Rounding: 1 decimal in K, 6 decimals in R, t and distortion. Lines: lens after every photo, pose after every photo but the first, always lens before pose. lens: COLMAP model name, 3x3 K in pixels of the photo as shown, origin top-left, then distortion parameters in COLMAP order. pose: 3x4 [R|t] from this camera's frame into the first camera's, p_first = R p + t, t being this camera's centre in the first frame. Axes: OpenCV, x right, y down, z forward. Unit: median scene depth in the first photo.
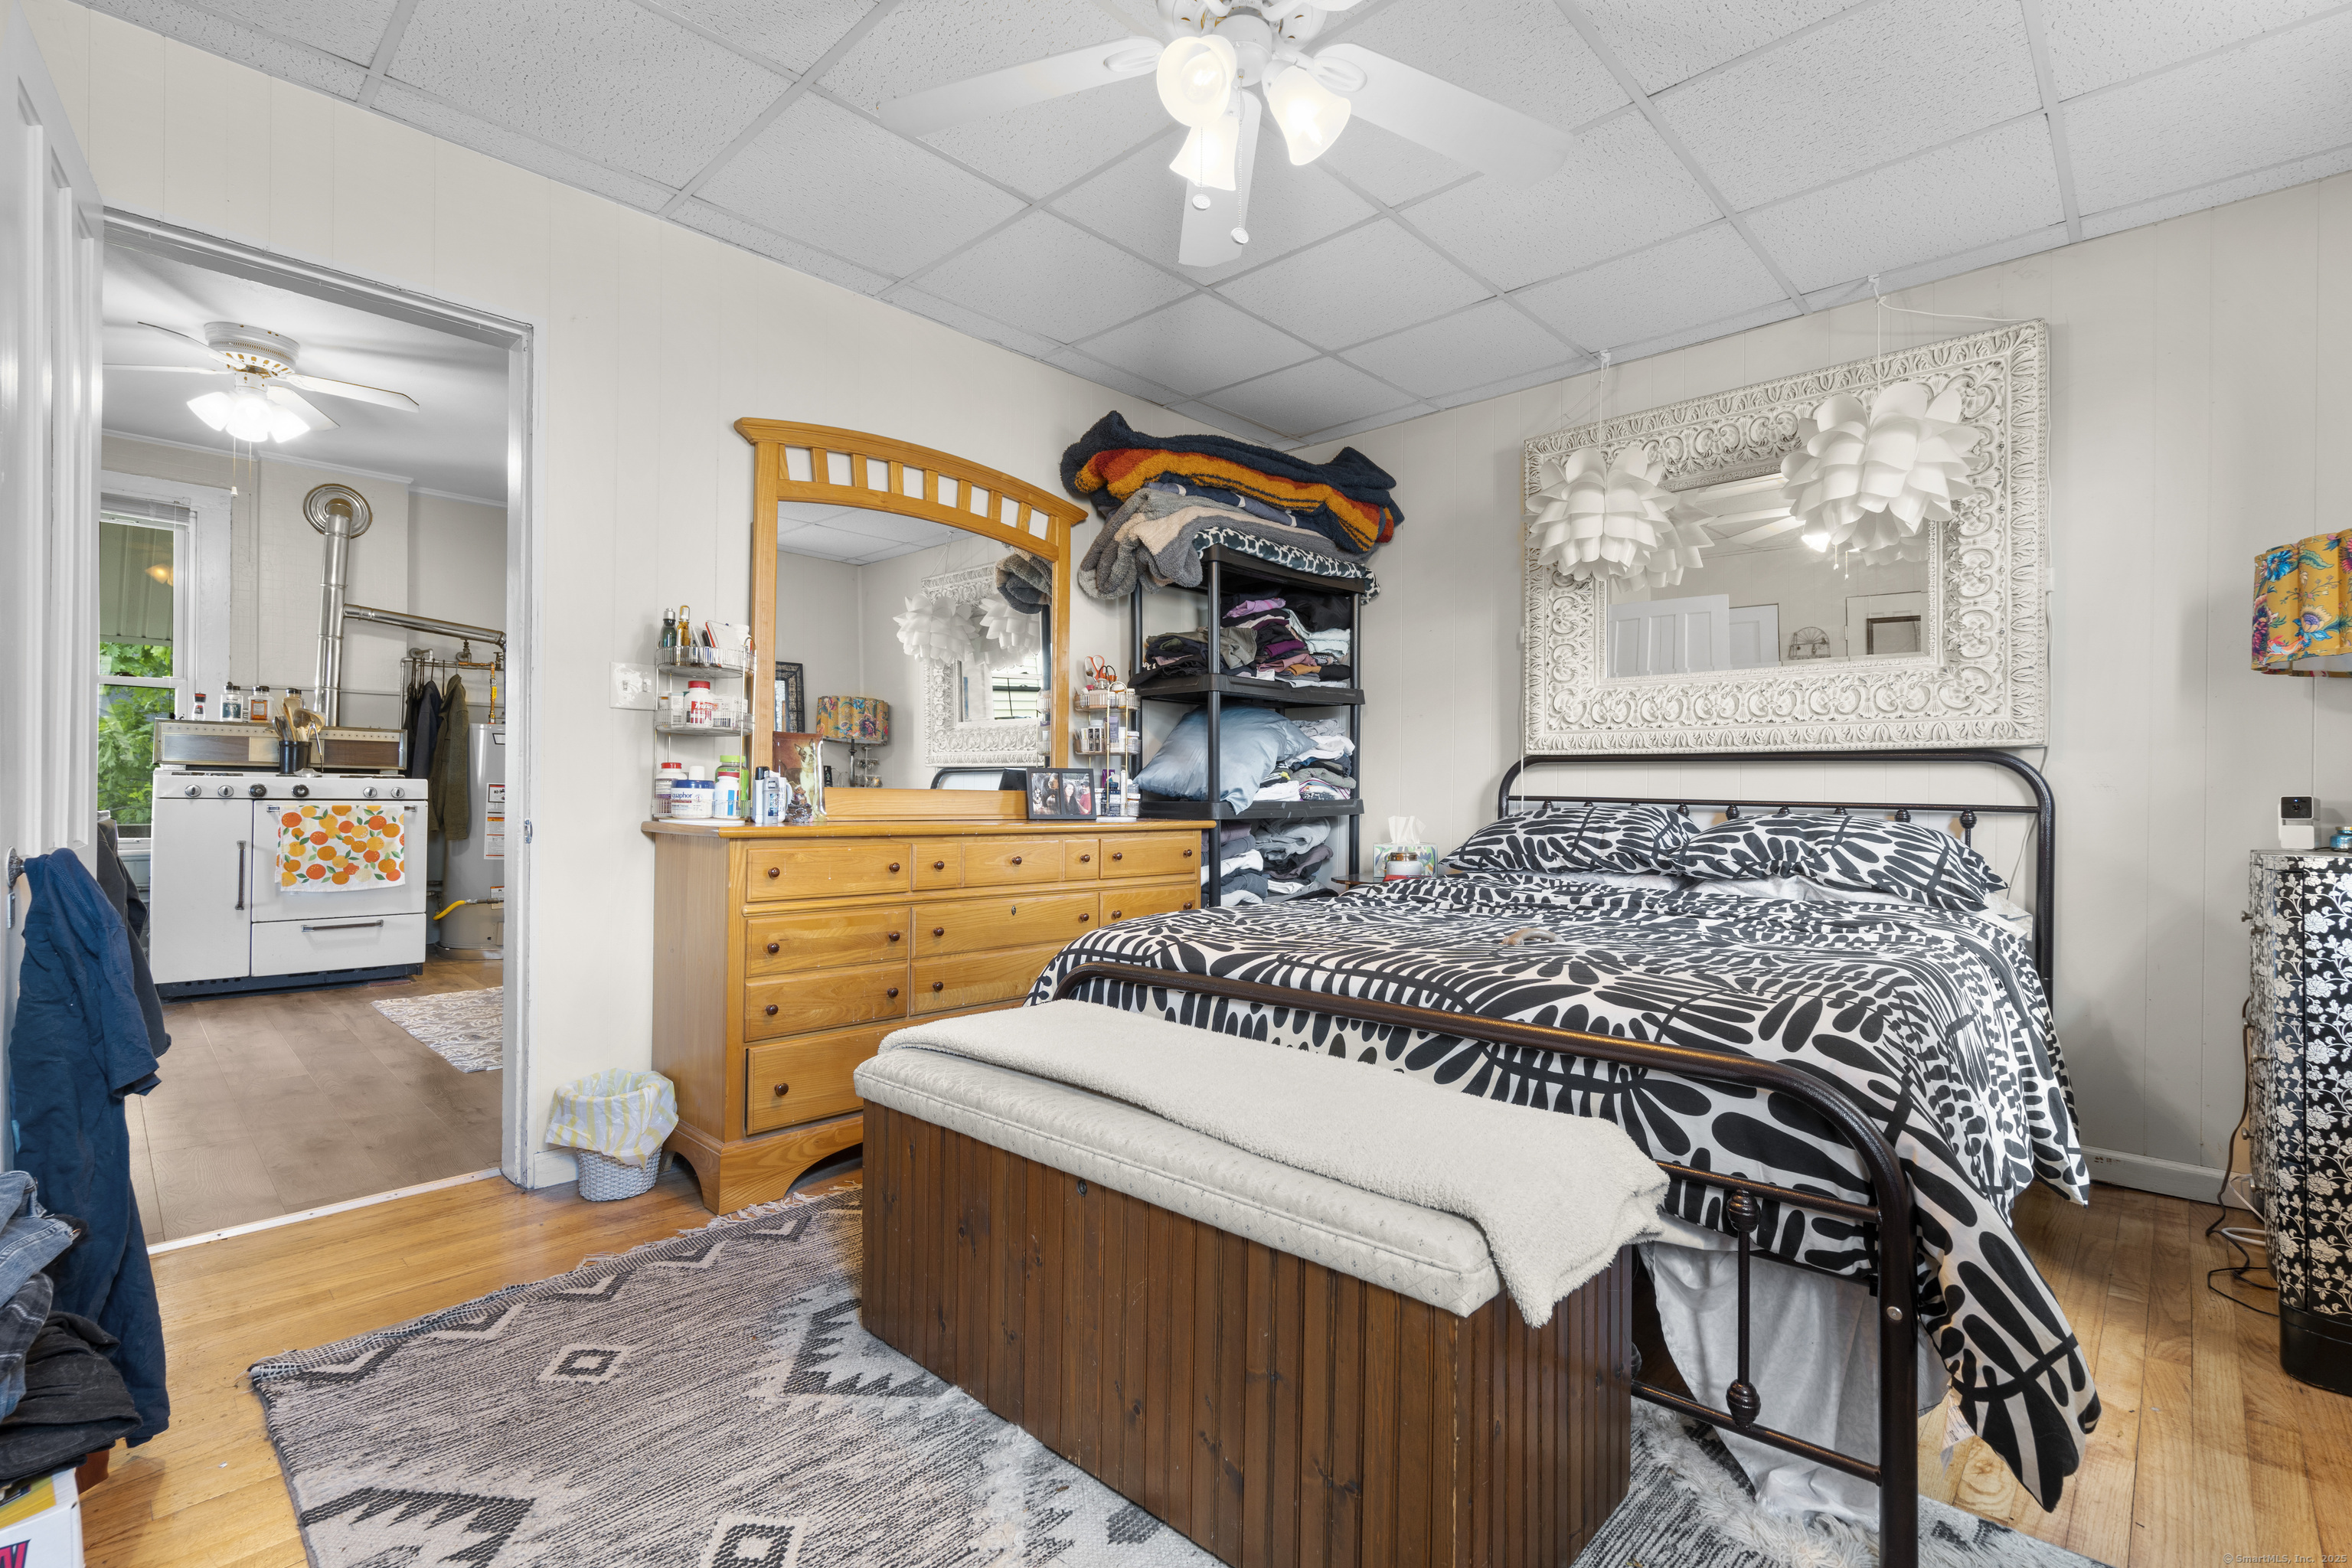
lens RADIAL K [[1054.9, 0, 1169.5], [0, 1054.9, 787.1], [0, 0, 1]] dist [0.005238, 0.000515]
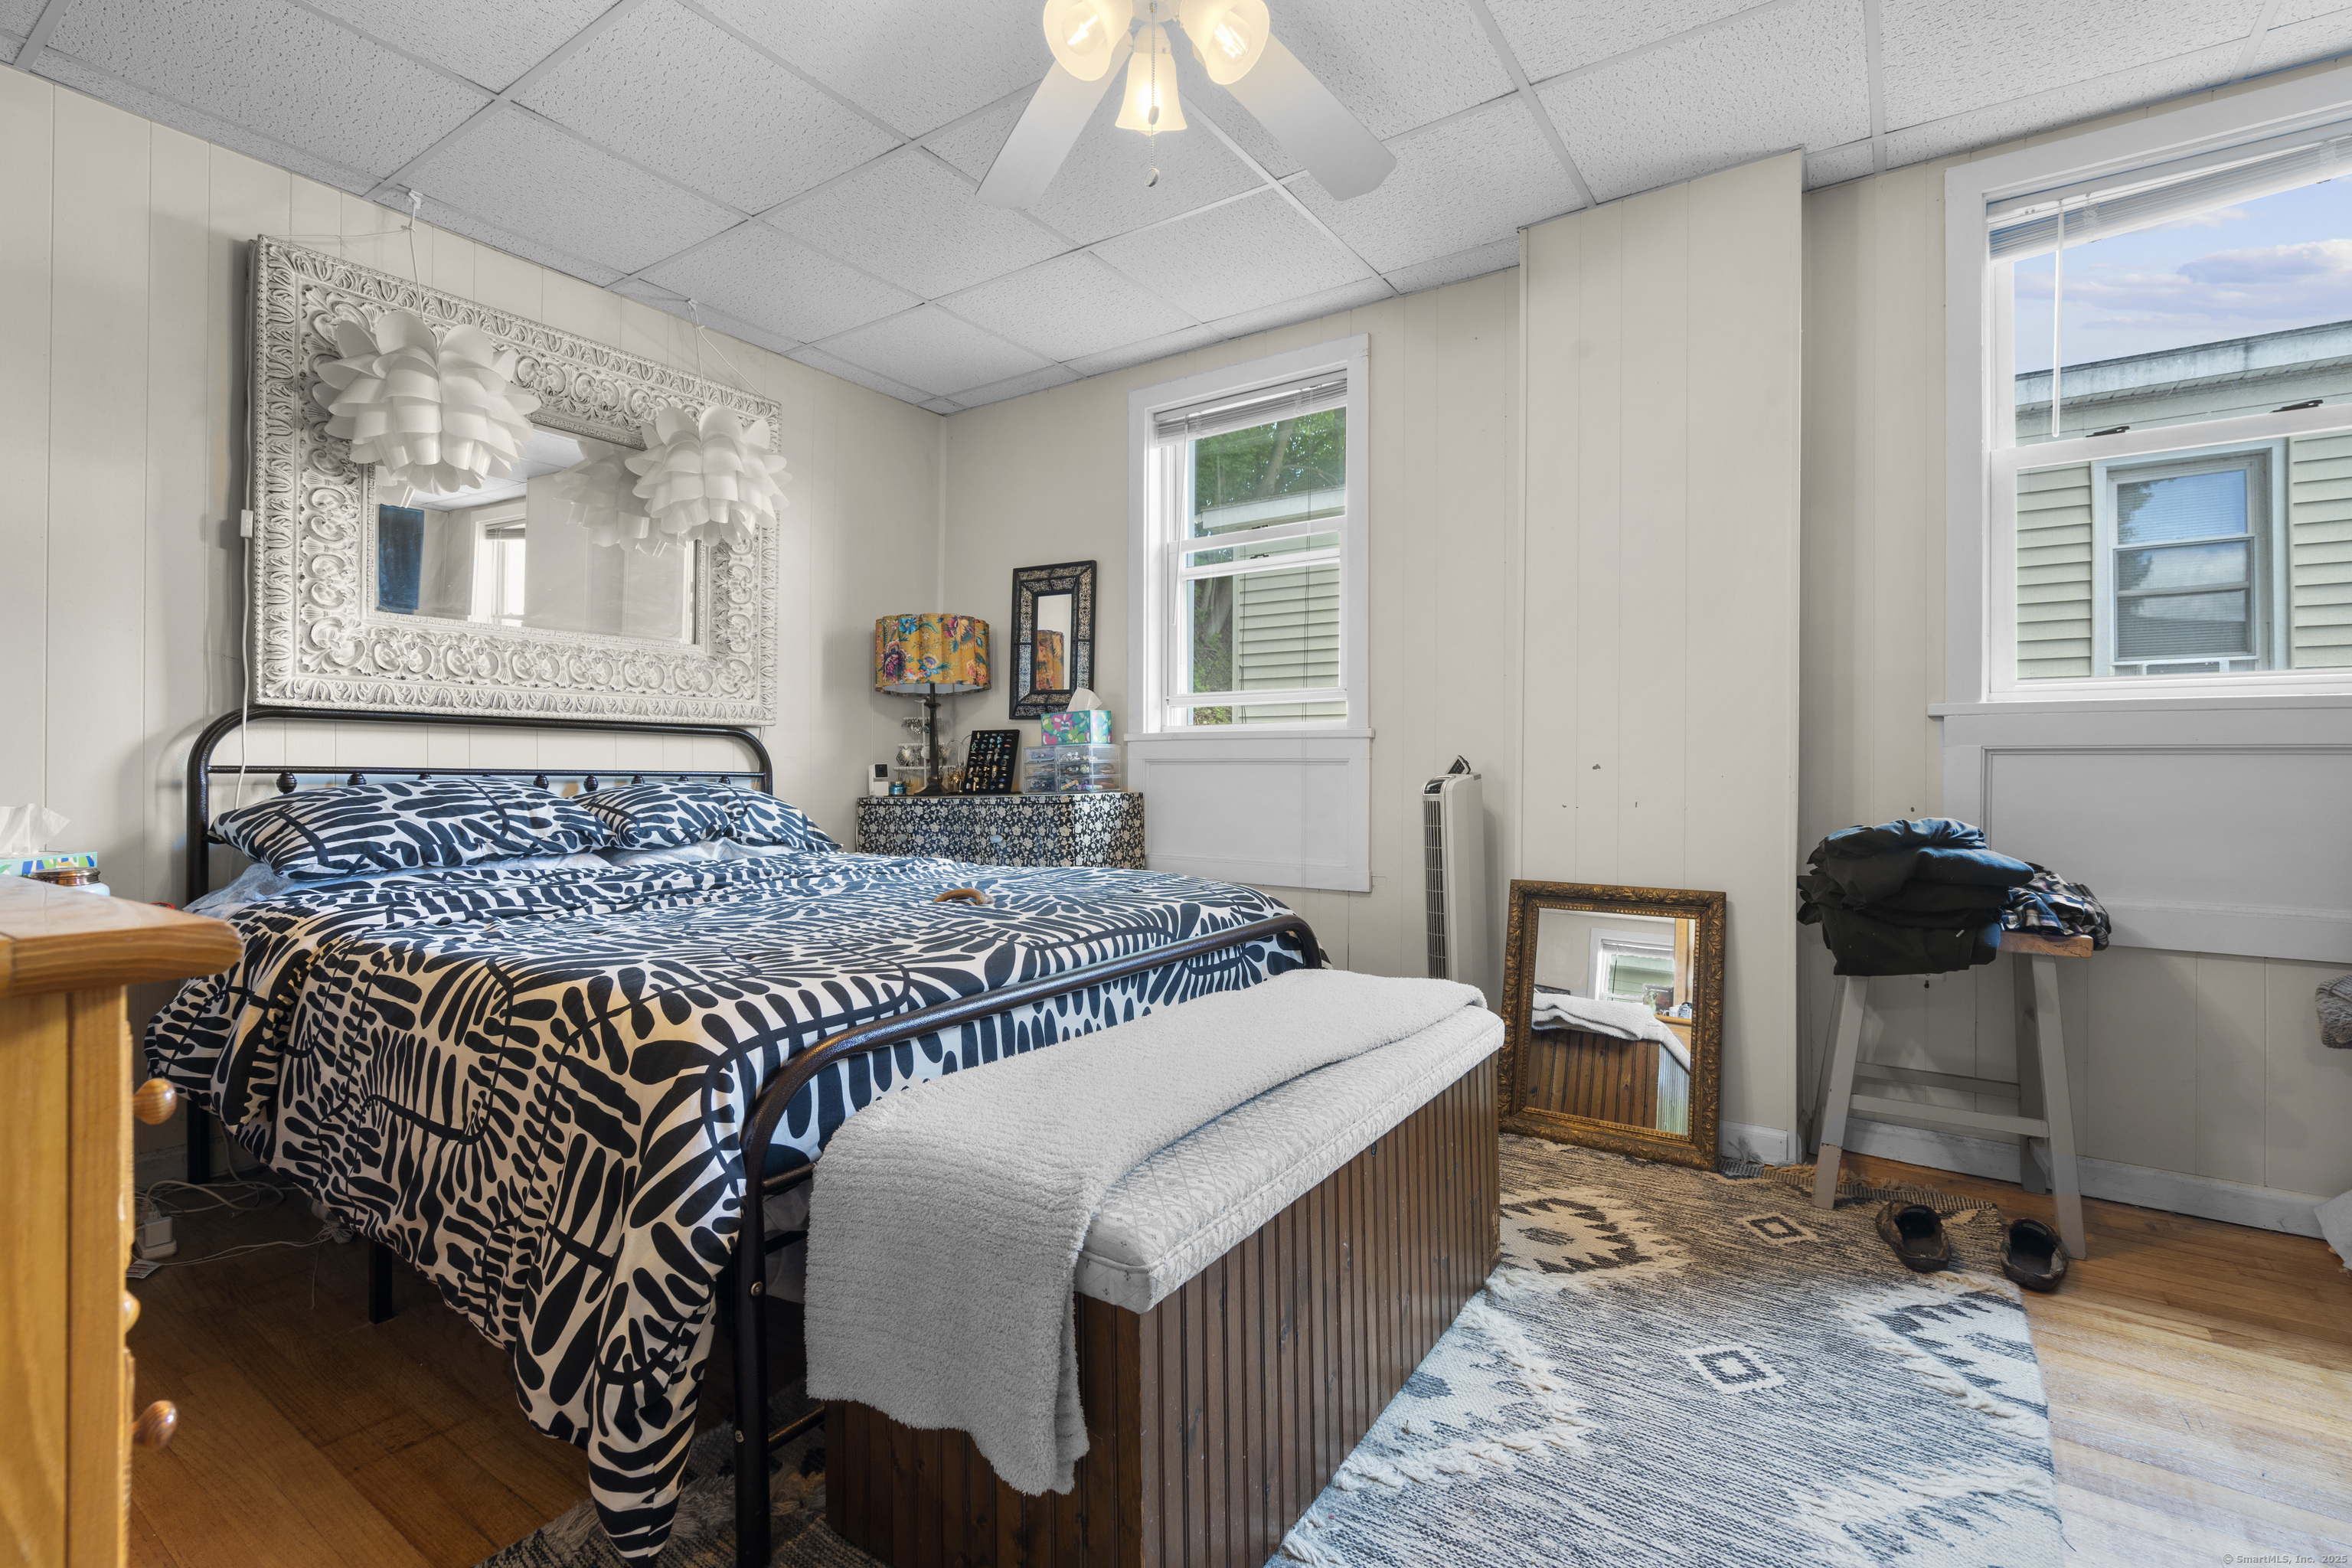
lens RADIAL K [[1054.9, 0, 1171.1], [0, 1054.9, 772.8], [0, 0, 1]] dist [0.005238, 0.000515]
pose [[-0.146203, -0.010459, 0.989199, -0.568032], [-0.007066, 0.999930, 0.009528, 0.003281], [-0.989229, -0.005597, -0.146267, 0.719123]]
